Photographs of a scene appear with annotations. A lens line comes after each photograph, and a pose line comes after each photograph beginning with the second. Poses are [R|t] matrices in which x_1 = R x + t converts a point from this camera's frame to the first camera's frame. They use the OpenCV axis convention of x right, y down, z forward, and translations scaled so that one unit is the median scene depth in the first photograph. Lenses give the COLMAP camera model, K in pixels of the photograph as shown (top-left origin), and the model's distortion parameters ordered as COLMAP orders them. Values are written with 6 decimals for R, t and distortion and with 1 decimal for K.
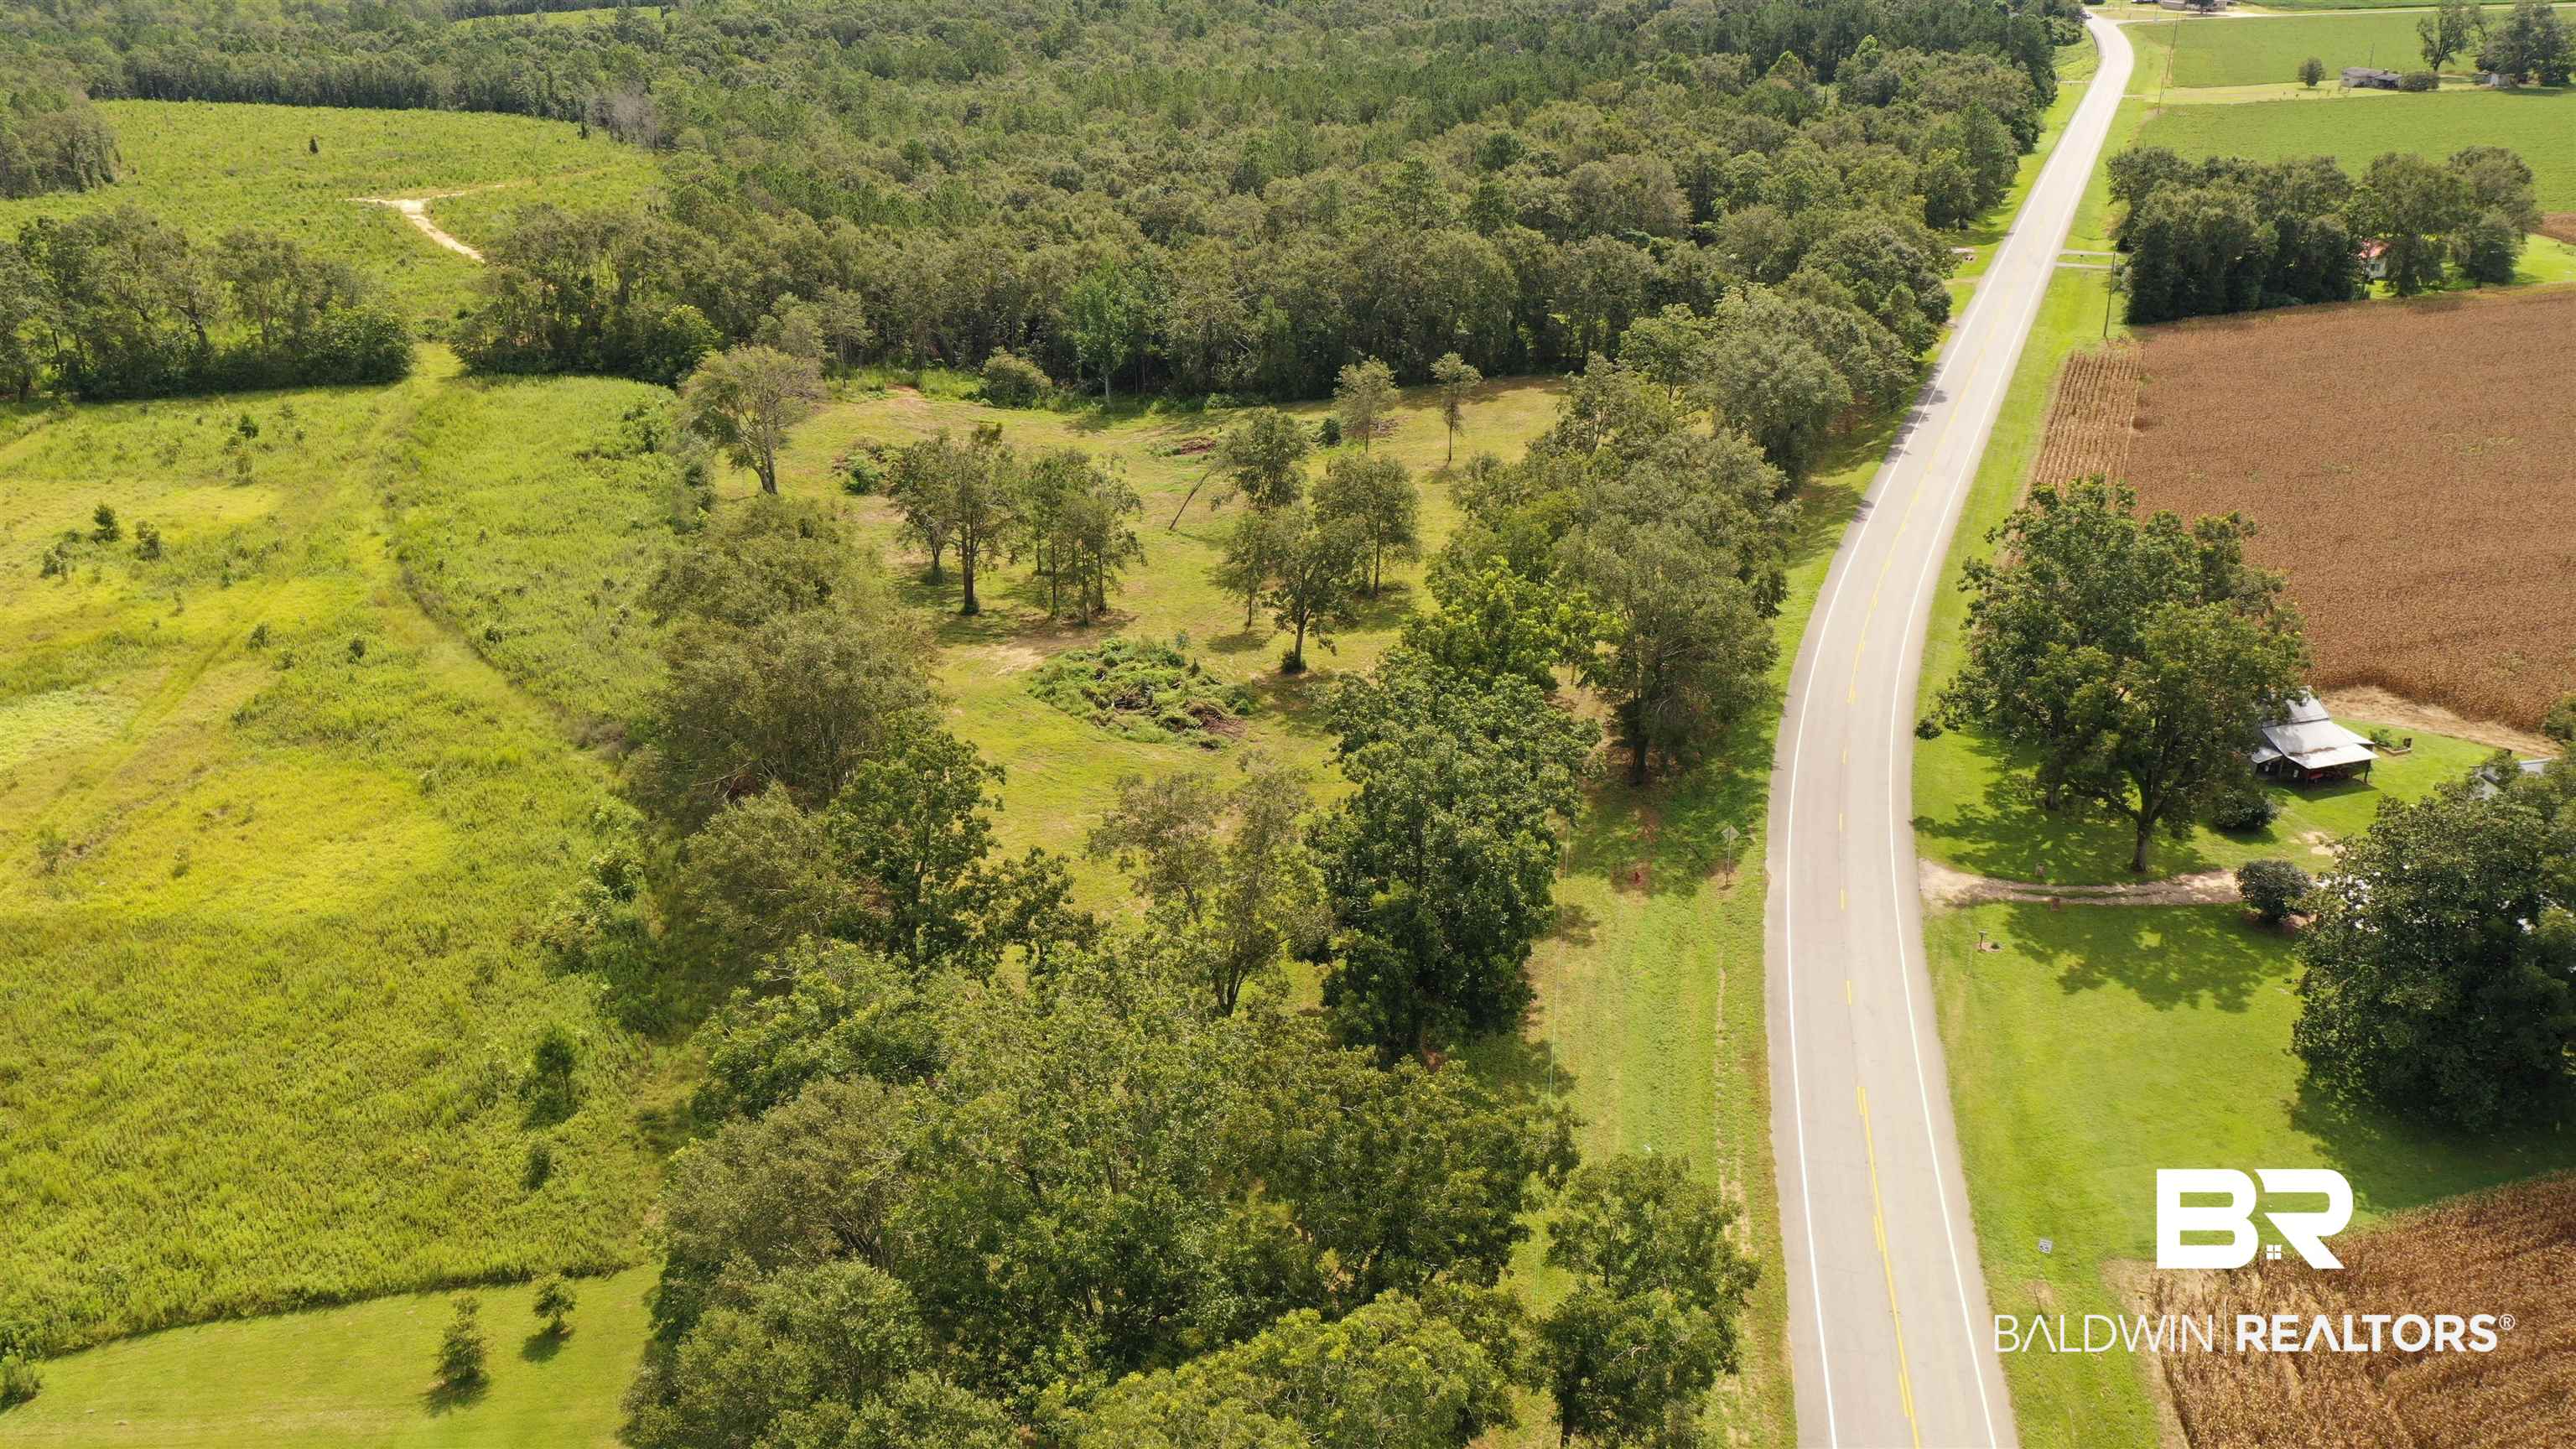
lens RADIAL K [[2070.4, 0, 1306.2], [0, 2070.4, 723.5], [0, 0, 1]] dist [0.025184, 0.010281]
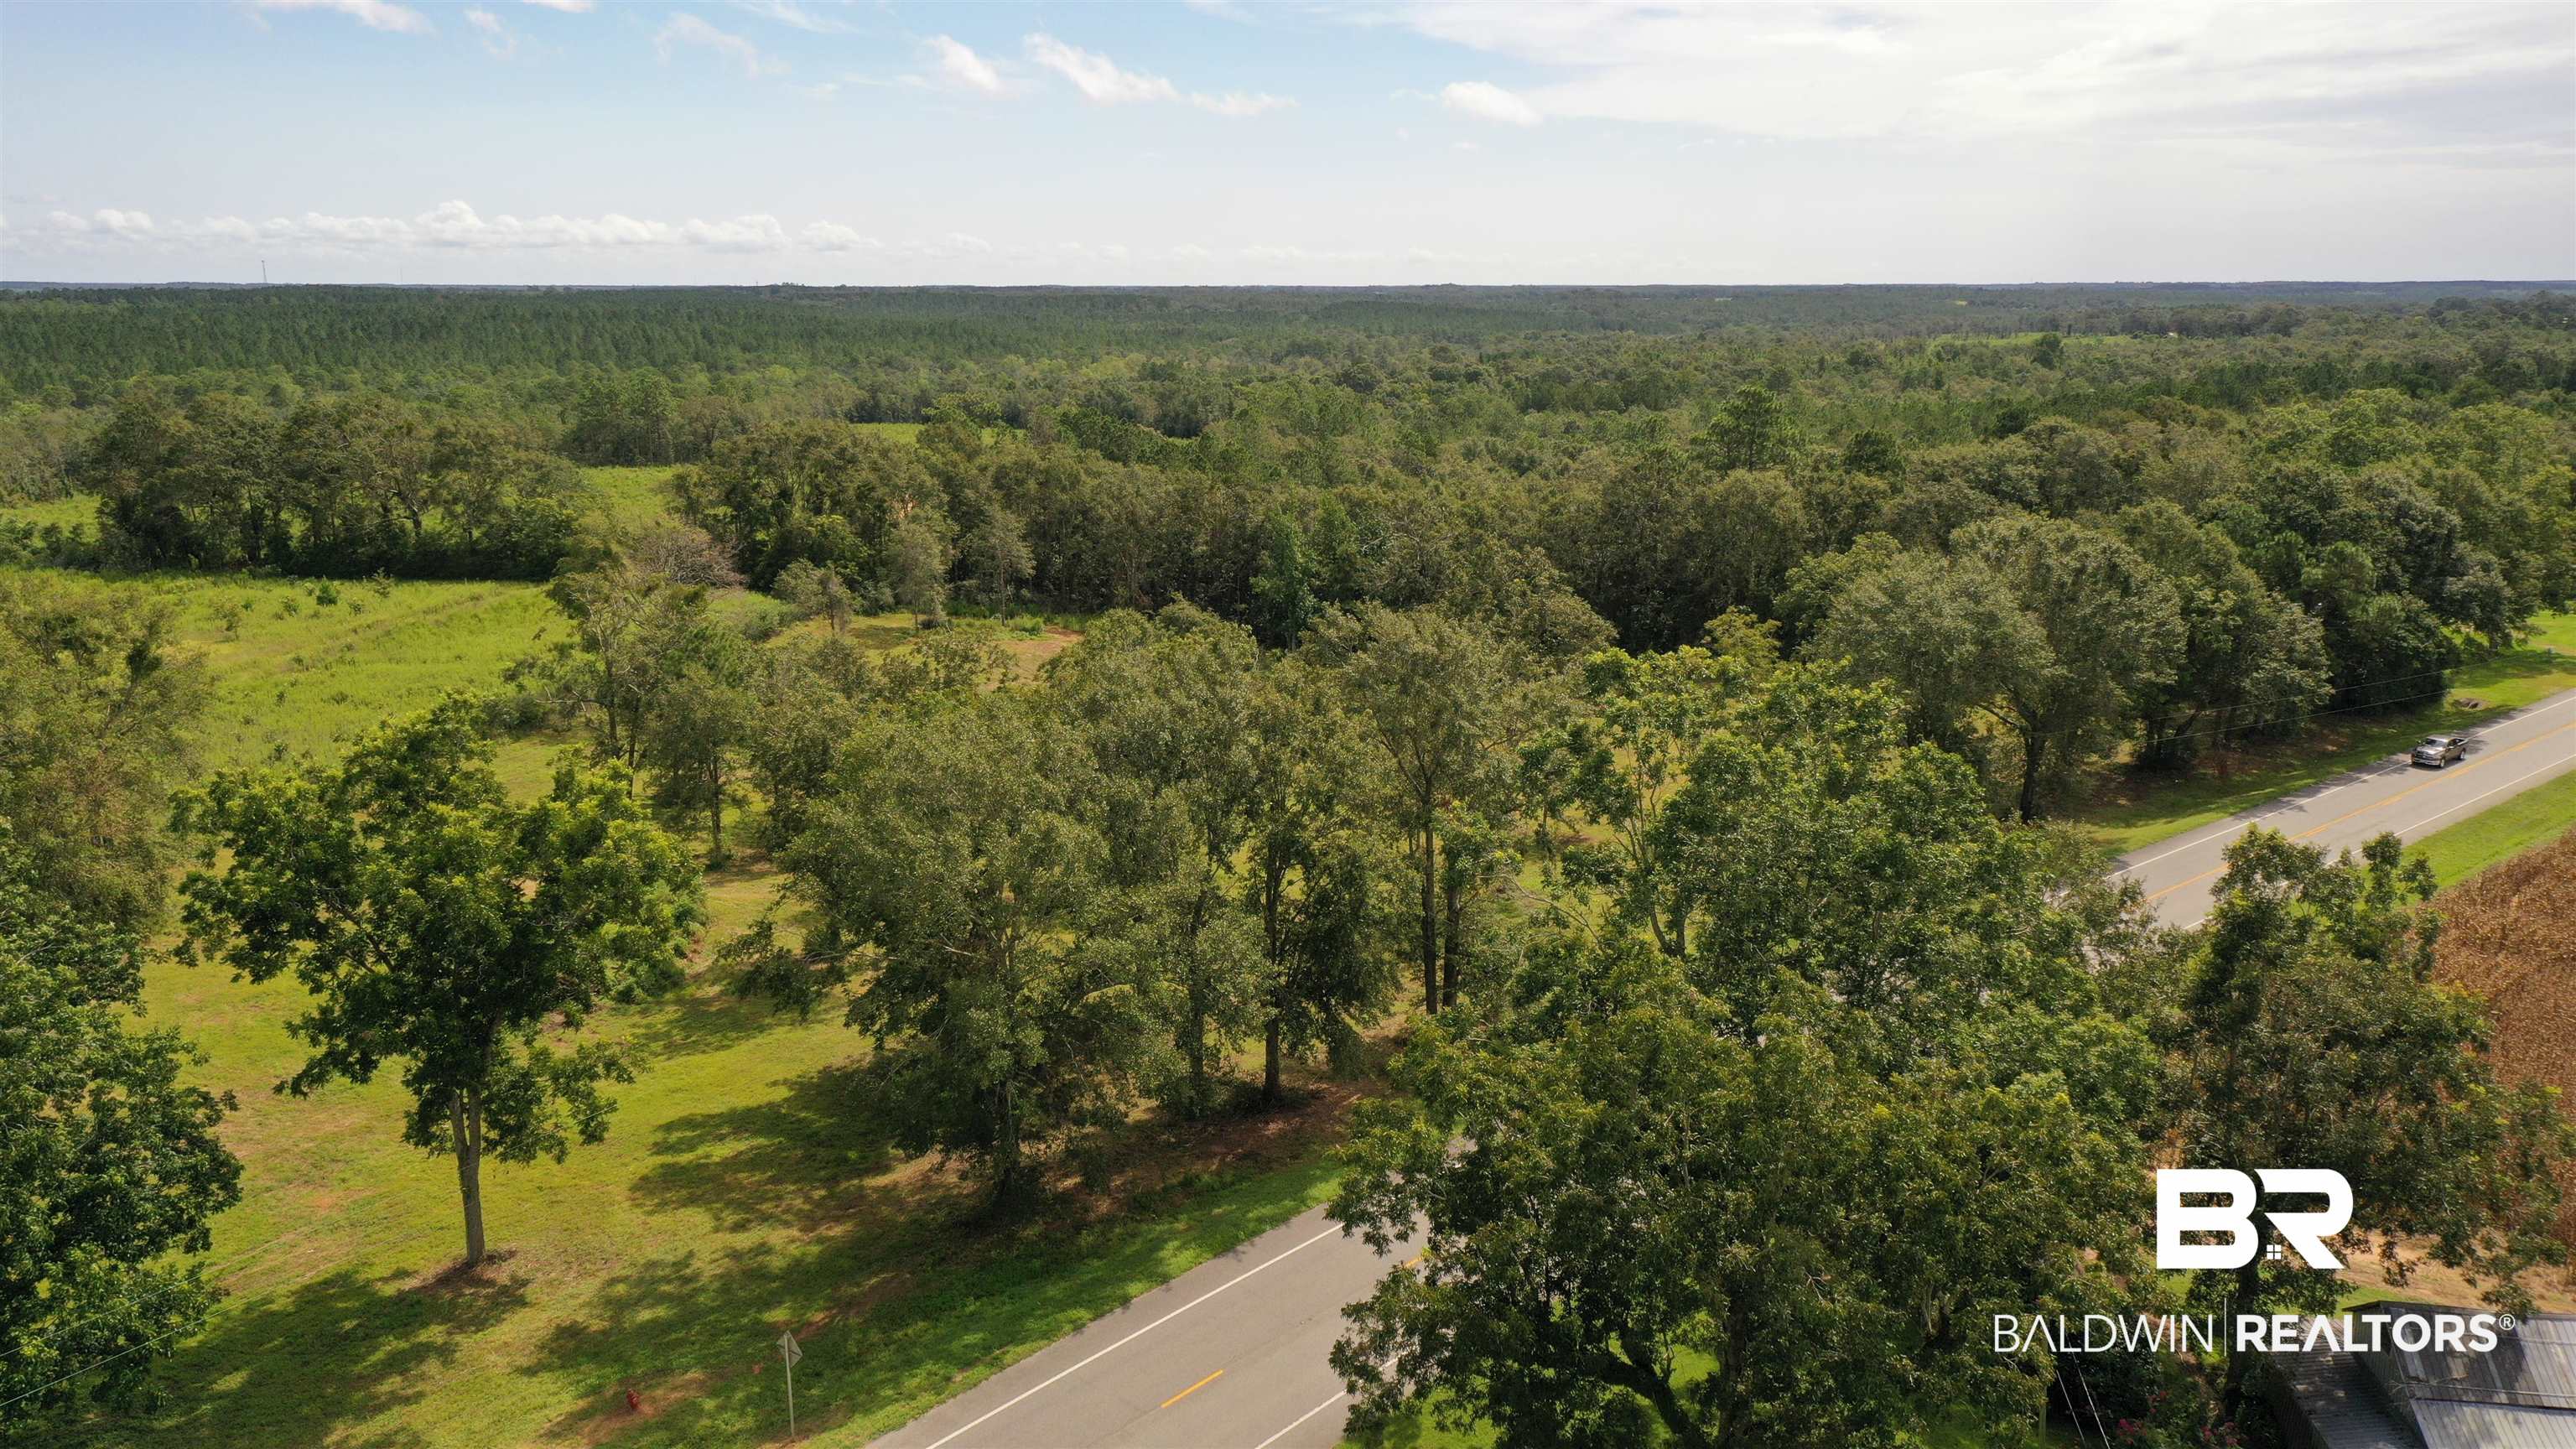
lens RADIAL K [[2070.4, 0, 1285.8], [0, 2070.4, 717.7], [0, 0, 1]] dist [0.025184, 0.010281]
pose [[0.899357, 0.085235, -0.428826, 0.244258], [-0.167305, 0.973254, -0.157434, -0.013303], [0.403937, 0.213334, 0.889563, 0.311182]]
